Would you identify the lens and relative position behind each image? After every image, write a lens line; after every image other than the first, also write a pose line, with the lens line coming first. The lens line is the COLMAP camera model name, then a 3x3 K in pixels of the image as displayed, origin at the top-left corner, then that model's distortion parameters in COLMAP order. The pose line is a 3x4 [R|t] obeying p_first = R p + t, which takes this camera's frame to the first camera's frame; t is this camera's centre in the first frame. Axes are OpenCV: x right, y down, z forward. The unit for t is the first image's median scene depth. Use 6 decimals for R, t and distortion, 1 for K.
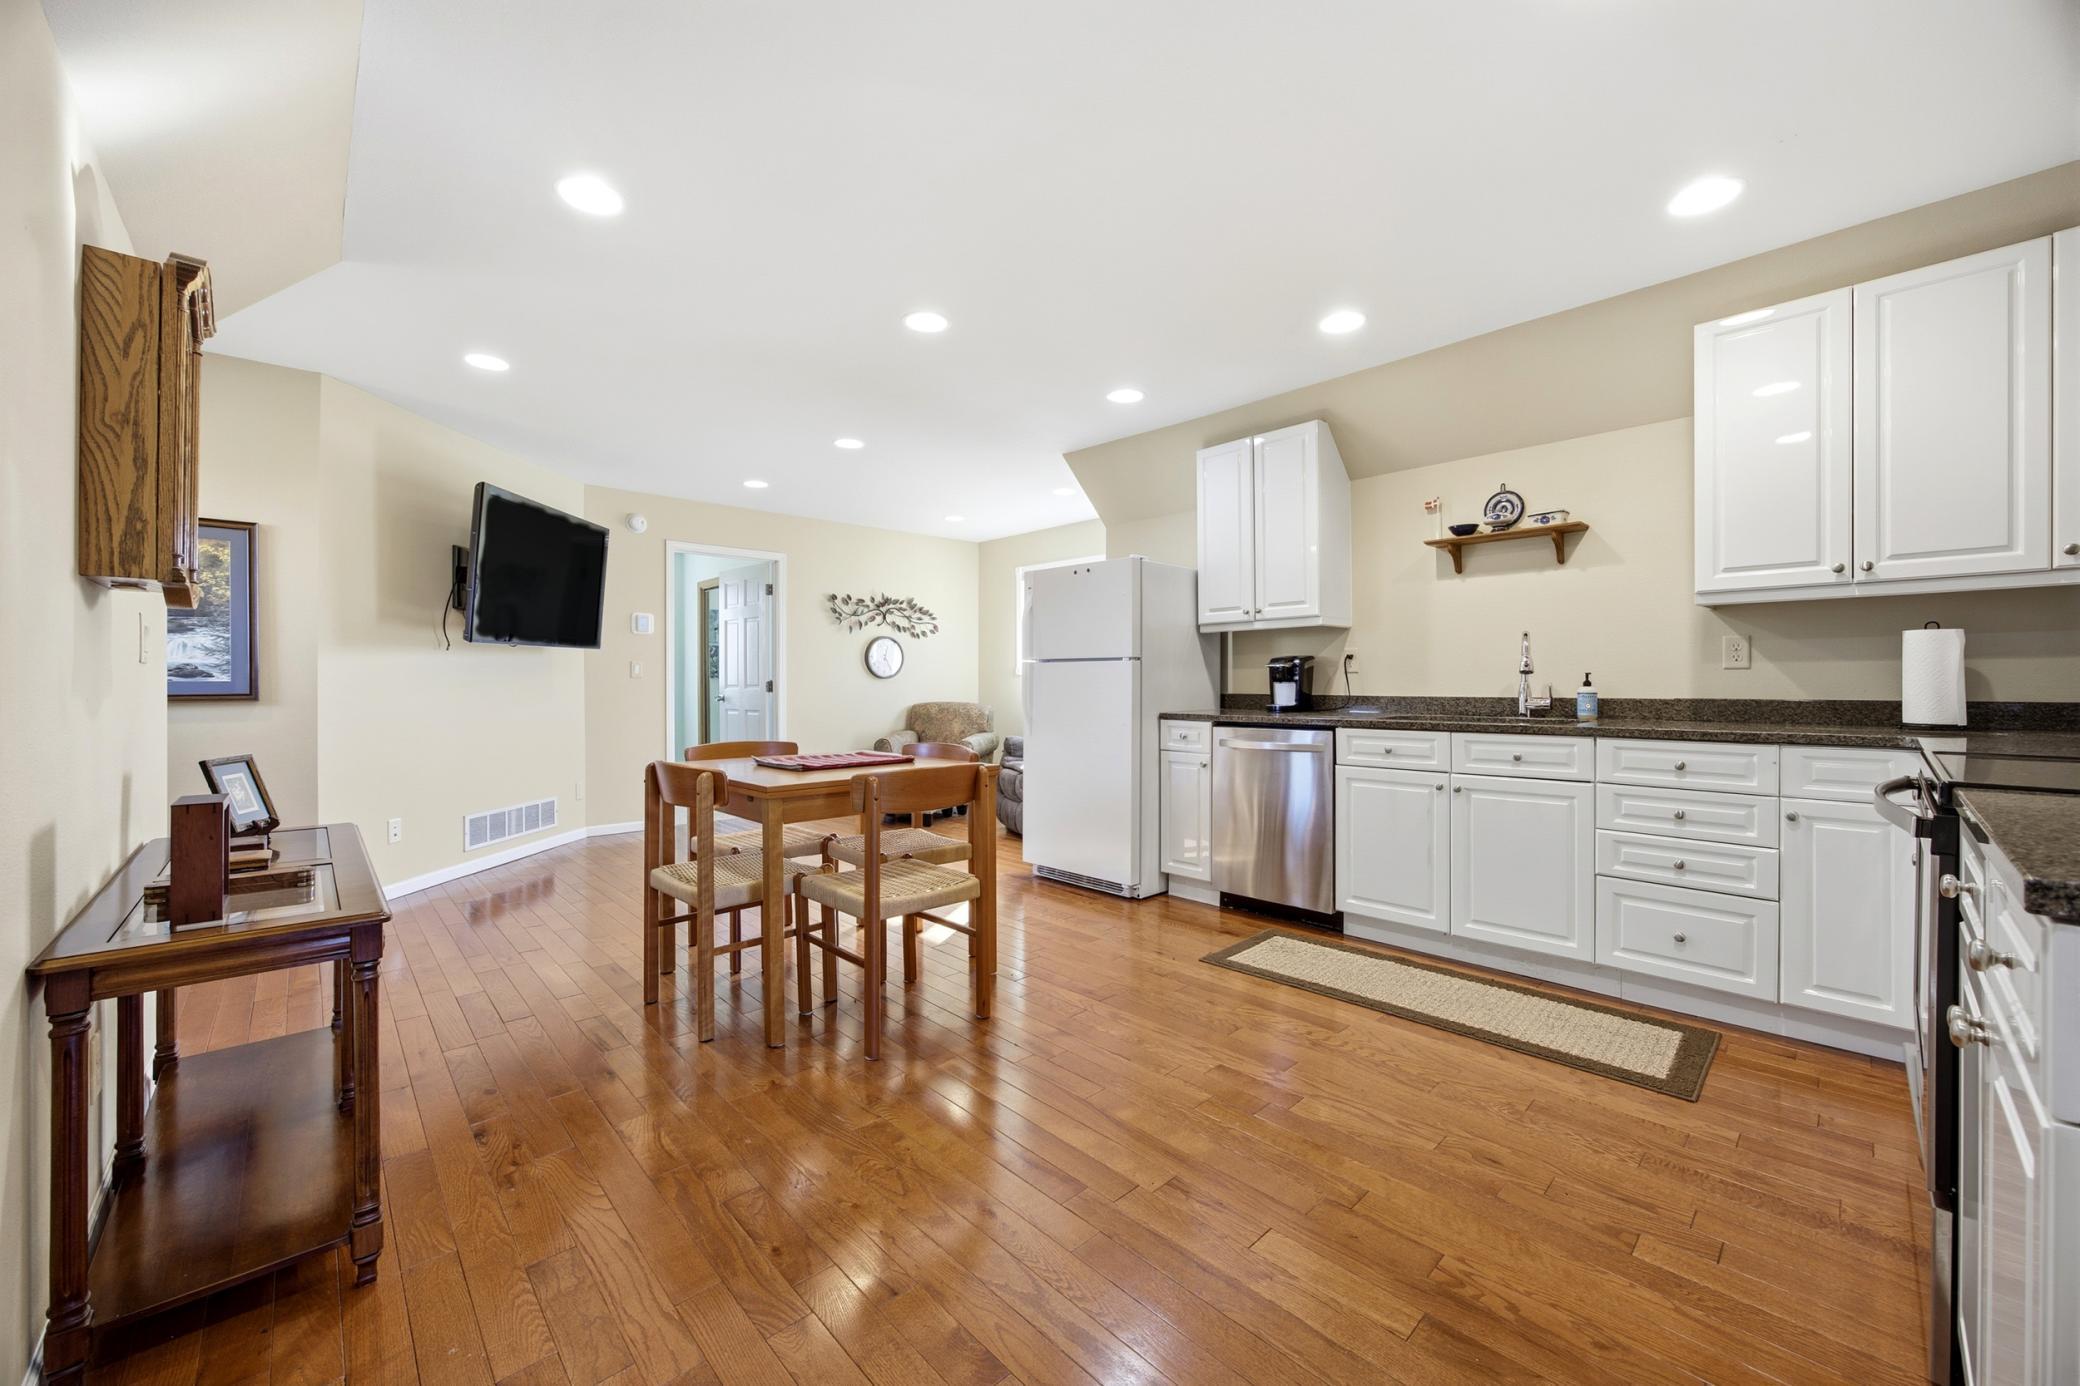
lens RADIAL K [[804.2, 0, 1042.8], [0, 804.2, 686.2], [0, 0, 1]] dist [-0.004085, 0.000170]
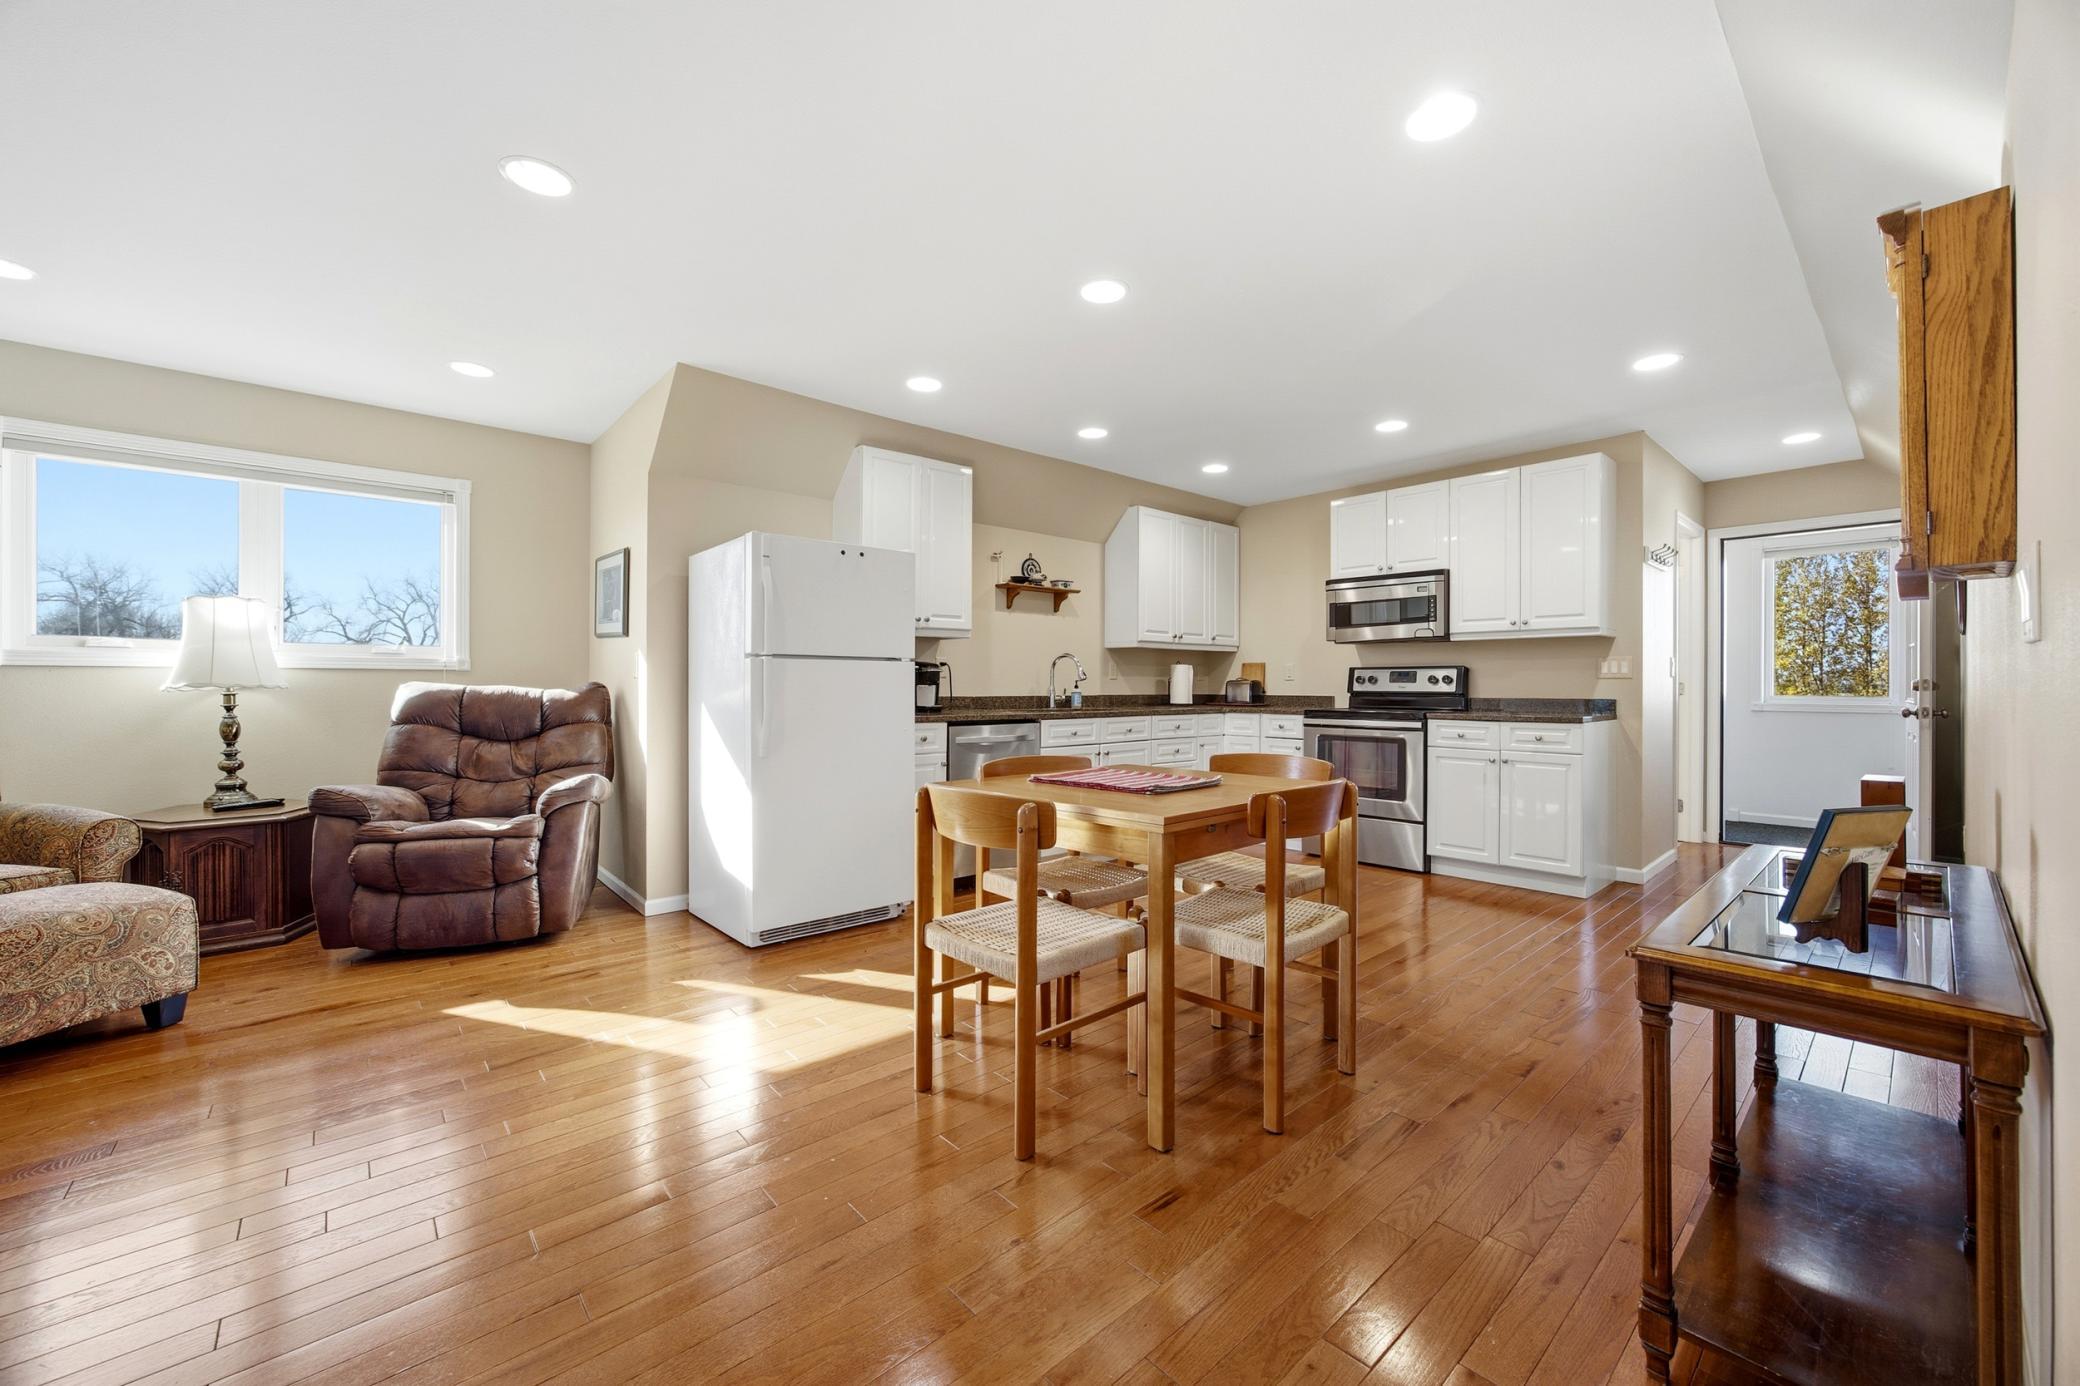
lens RADIAL K [[804.2, 0, 1042.2], [0, 804.2, 688.7], [0, 0, 1]] dist [-0.004085, 0.000170]
pose [[0.056841, -0.001480, 0.998382, -0.976904], [0.001727, 0.999998, 0.001384, -0.001100], [-0.998382, 0.001646, 0.056843, 0.941692]]
